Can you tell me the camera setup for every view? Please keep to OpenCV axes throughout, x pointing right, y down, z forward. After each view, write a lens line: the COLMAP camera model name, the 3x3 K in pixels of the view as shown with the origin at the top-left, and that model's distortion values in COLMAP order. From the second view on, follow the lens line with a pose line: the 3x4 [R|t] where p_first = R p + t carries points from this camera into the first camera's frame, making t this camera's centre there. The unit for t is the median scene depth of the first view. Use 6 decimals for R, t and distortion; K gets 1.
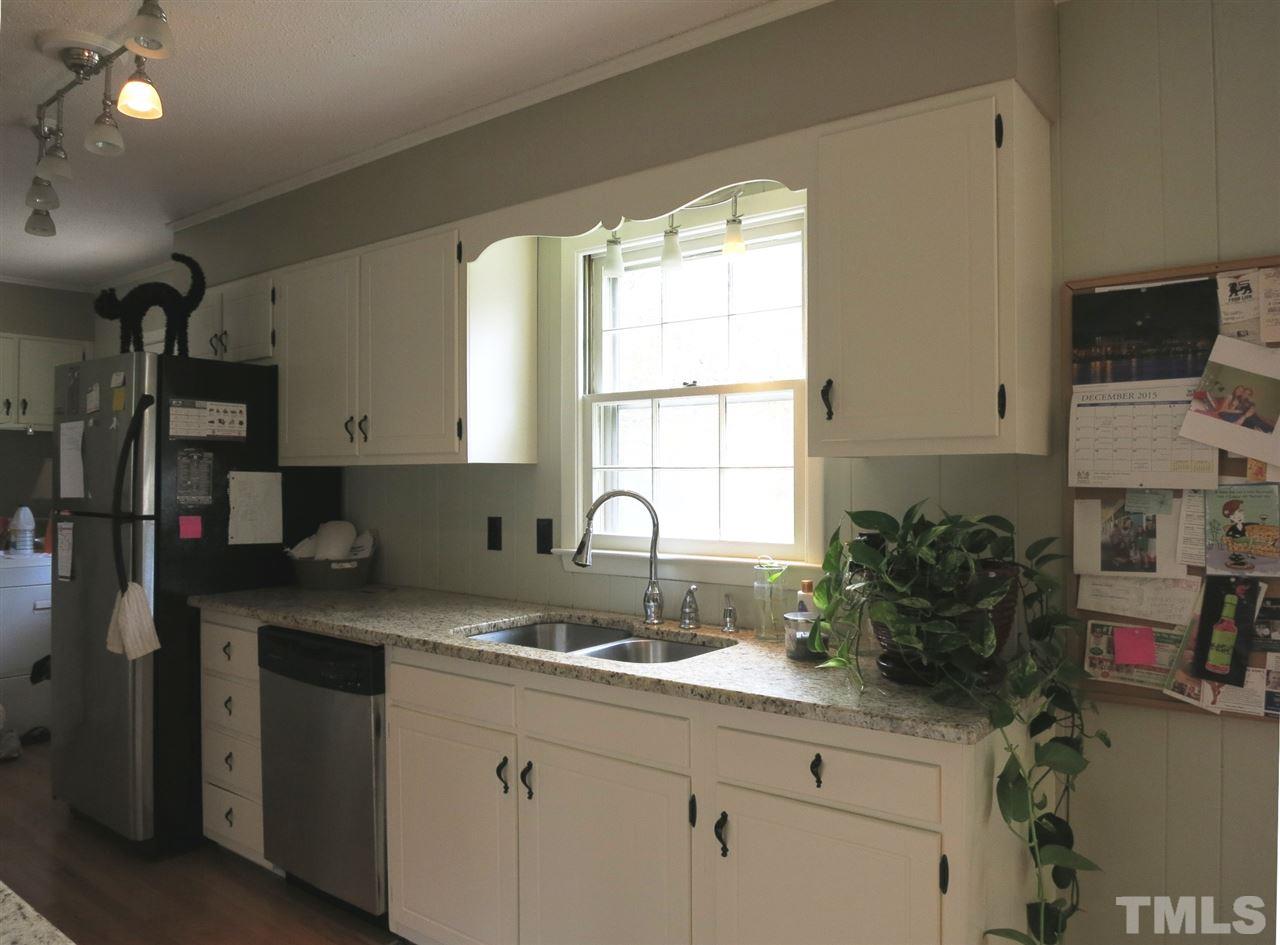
lens RADIAL K [[911.1, 0, 640.0], [0, 911.1, 472.5], [0, 0, 1]] dist [-0.039635, 0.000296]
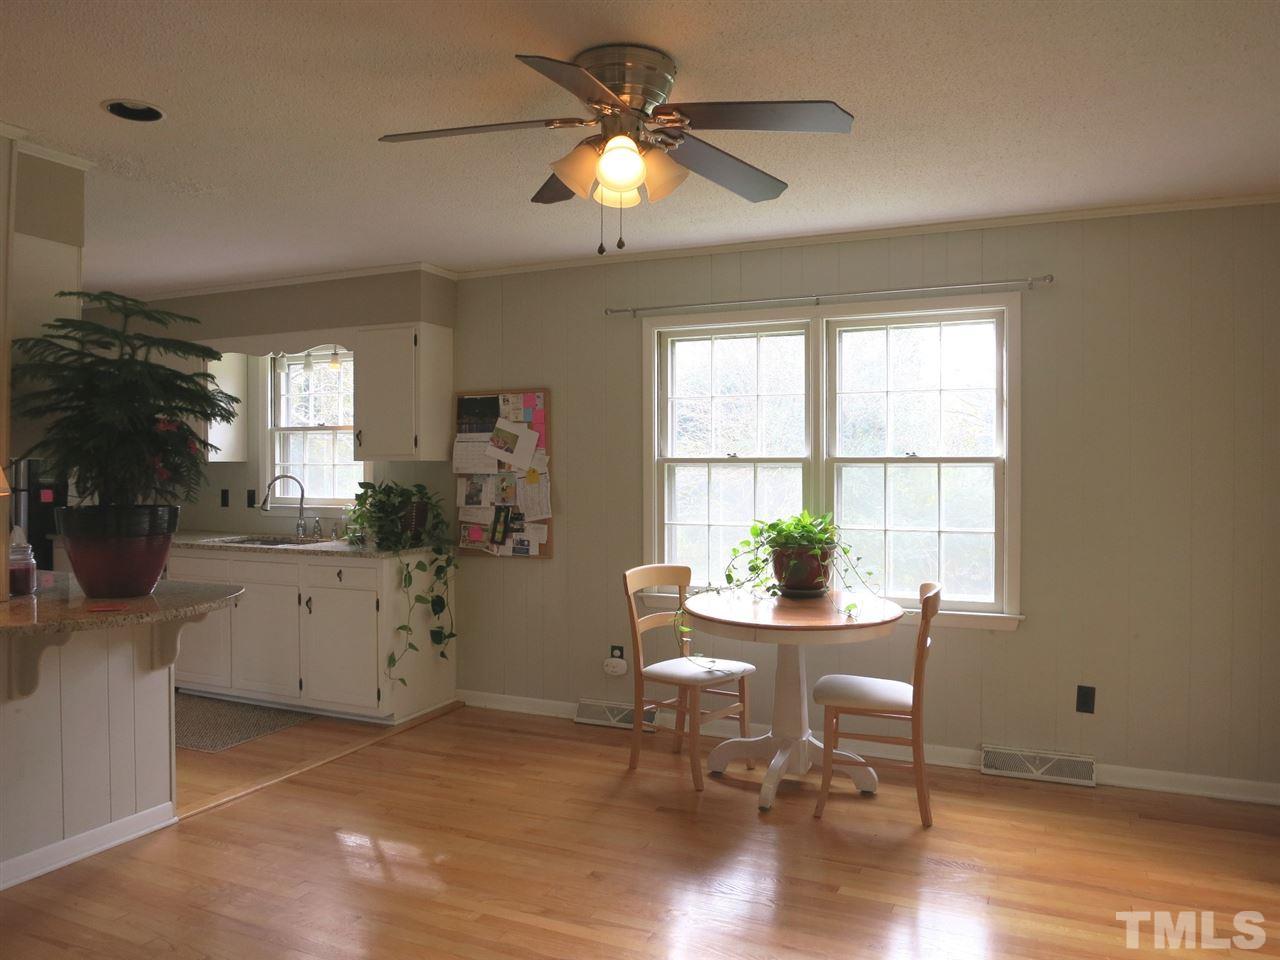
lens RADIAL K [[913.1, 0, 640.0], [0, 913.1, 480.0], [0, 0, 1]] dist [-0.044973, -0.000454]
pose [[0.971098, -0.001045, 0.238678, 0.295774], [-0.003642, 0.999809, 0.019195, -0.013171], [-0.238652, -0.019509, 0.970909, -1.328405]]
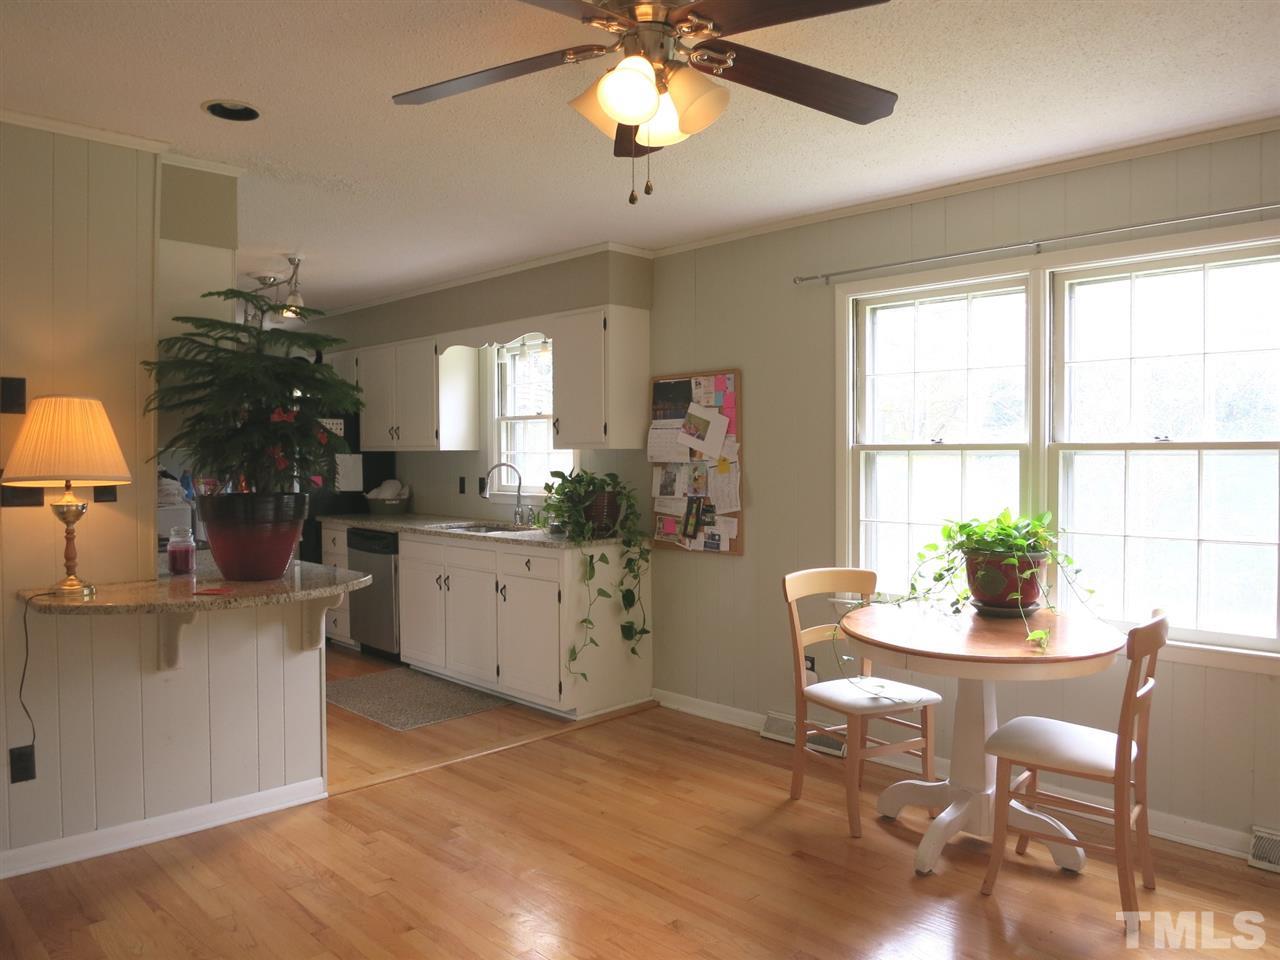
lens RADIAL K [[913.1, 0, 640.0], [0, 913.1, 480.0], [0, 0, 1]] dist [-0.044973, -0.000454]
pose [[0.991452, 0.004055, -0.130411, 0.621044], [0.000332, 0.999435, 0.033598, -0.014442], [0.130473, -0.033354, 0.990891, -1.178315]]
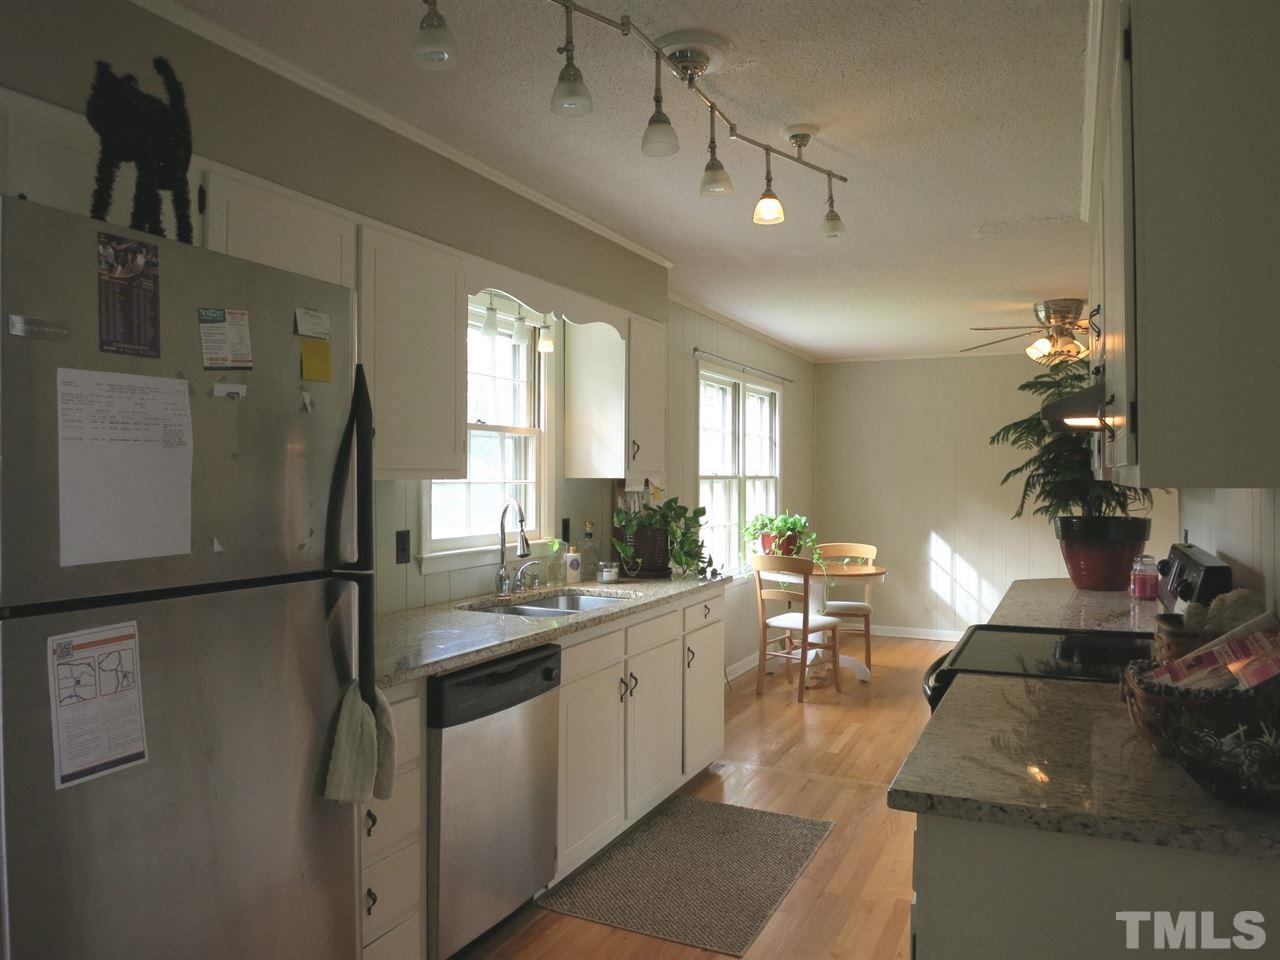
lens RADIAL K [[913.1, 0, 640.0], [0, 913.1, 480.0], [0, 0, 1]] dist [-0.044973, -0.000454]
pose [[-0.205068, -0.010020, 0.978696, -1.476879], [-0.016976, 0.999834, 0.006679, -0.024286], [-0.978600, -0.015245, -0.205204, 1.157826]]
